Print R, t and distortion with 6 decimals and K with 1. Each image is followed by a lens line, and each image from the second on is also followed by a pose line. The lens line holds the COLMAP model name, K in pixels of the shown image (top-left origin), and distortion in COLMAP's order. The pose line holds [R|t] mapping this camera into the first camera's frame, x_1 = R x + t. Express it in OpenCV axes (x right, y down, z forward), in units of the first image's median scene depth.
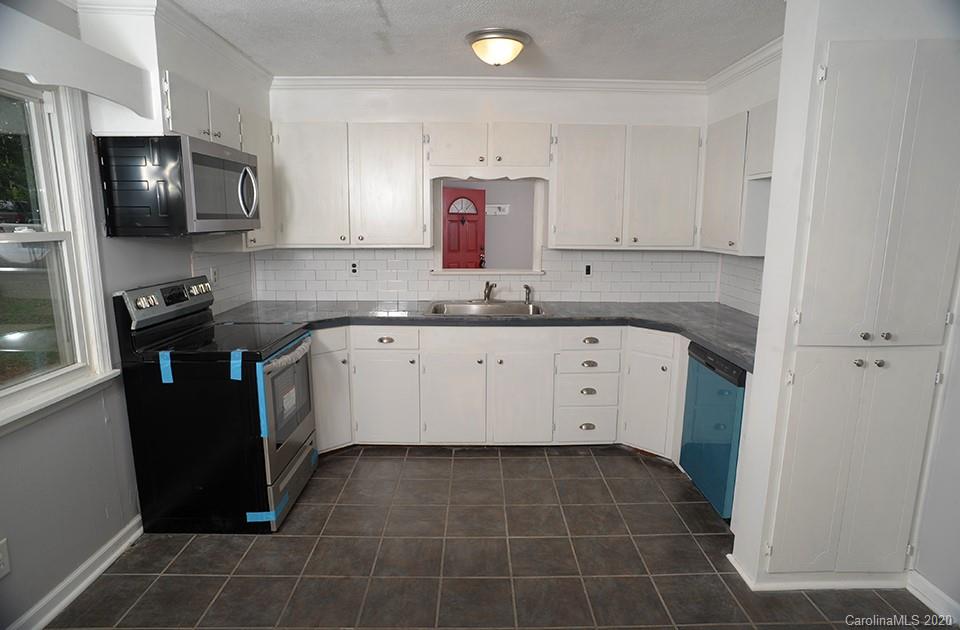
lens RADIAL K [[544.5, 0, 480.8], [0, 544.5, 315.3], [0, 0, 1]] dist [-0.084041, 0.046657]
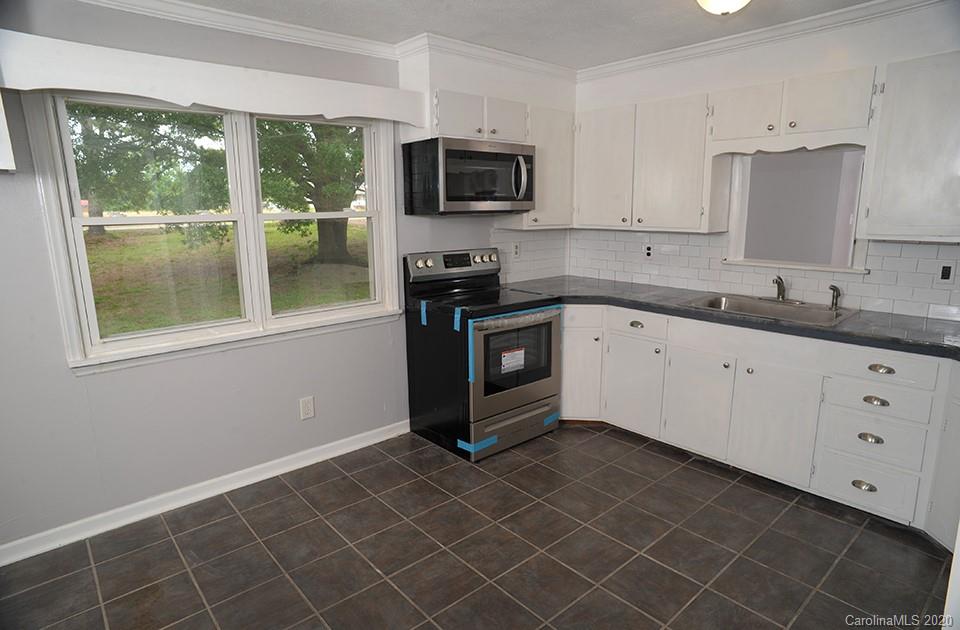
lens RADIAL K [[544.5, 0, 483.5], [0, 544.5, 316.4], [0, 0, 1]] dist [-0.084041, 0.046657]
pose [[0.649882, 0.140723, -0.746894, 0.389640], [-0.118876, 0.989435, 0.082985, -0.018469], [0.750681, 0.034857, 0.659745, 0.155687]]
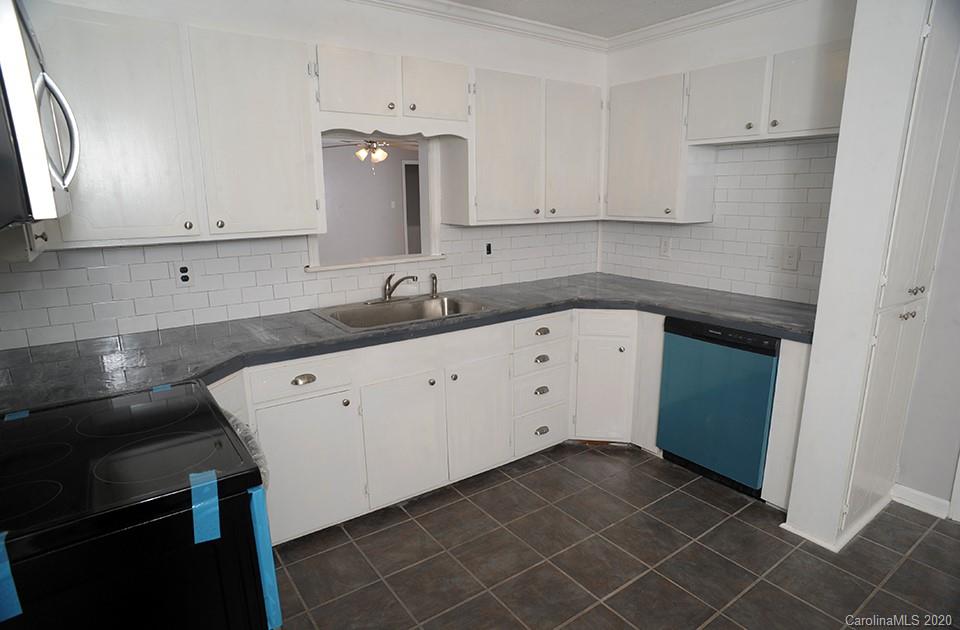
lens RADIAL K [[544.5, 0, 483.5], [0, 544.5, 315.4], [0, 0, 1]] dist [-0.084041, 0.046657]
pose [[0.819132, -0.138348, 0.556671, -0.361893], [0.115484, 0.990382, 0.076204, -0.056723], [-0.561859, 0.001866, 0.827231, 0.365397]]
